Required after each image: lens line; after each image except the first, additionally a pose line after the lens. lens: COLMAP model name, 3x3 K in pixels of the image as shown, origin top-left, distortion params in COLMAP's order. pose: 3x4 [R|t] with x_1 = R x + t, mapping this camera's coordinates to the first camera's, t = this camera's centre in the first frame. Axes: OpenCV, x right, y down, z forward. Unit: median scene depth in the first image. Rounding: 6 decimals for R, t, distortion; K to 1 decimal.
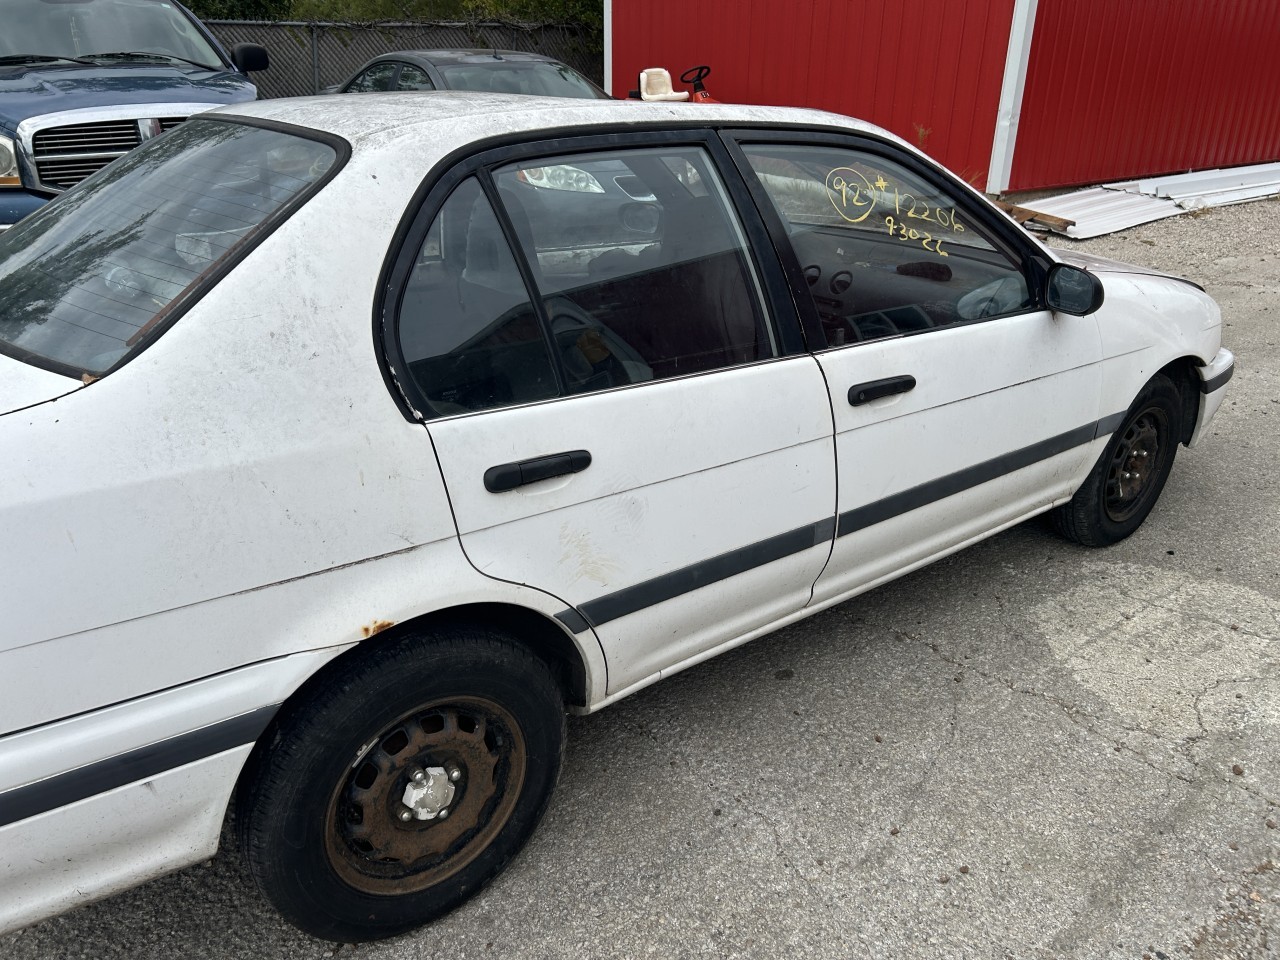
lens RADIAL K [[978.4, 0, 640.0], [0, 978.4, 480.0], [0, 0, 1]] dist [0.045298, -0.050843]
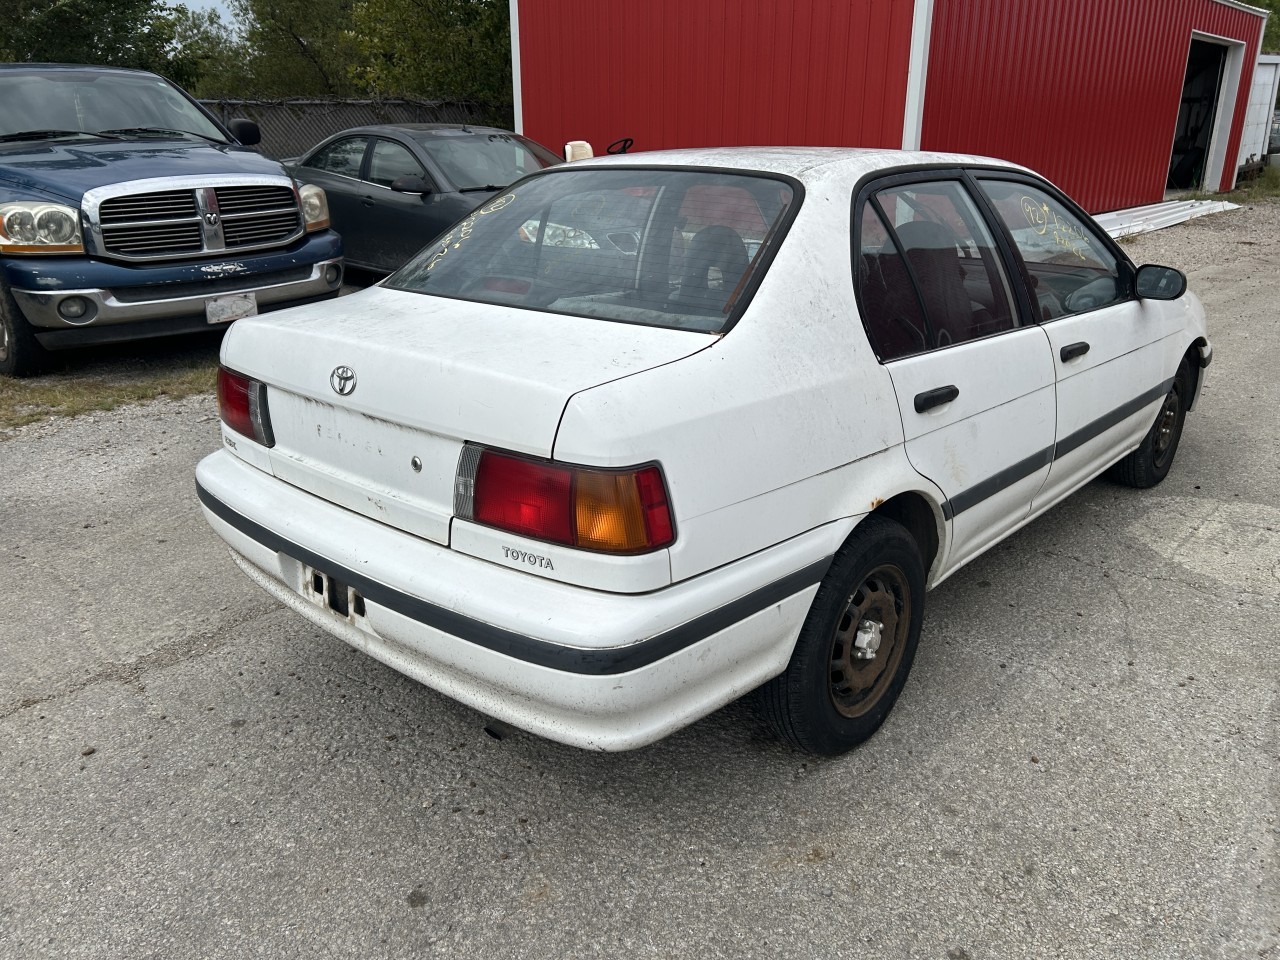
lens RADIAL K [[982.8, 0, 648.5], [0, 982.8, 476.7], [0, 0, 1]] dist [0.051807, -0.056751]
pose [[0.982869, -0.068089, 0.171265, -0.617173], [0.080149, 0.994693, -0.064514, 0.130661], [-0.165963, 0.077136, 0.983111, -0.271547]]
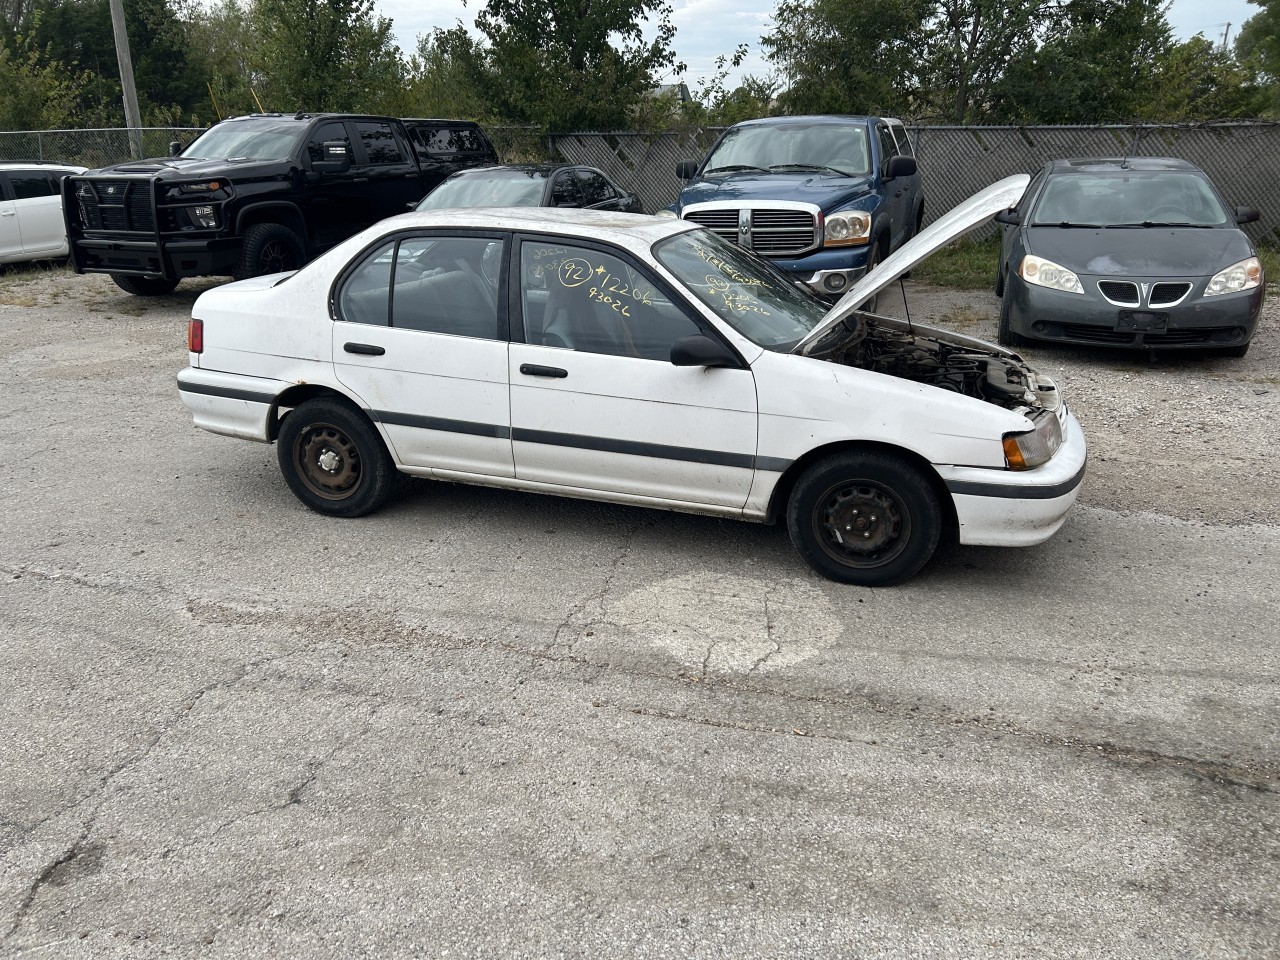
lens RADIAL K [[978.7, 0, 639.8], [0, 978.7, 500.5], [0, 0, 1]] dist [0.084986, -0.093892]
pose [[0.548841, 0.287854, -0.784802, 2.006952], [-0.329998, 0.937197, 0.112970, -0.139400], [0.768033, 0.196981, 0.609363, 0.020552]]
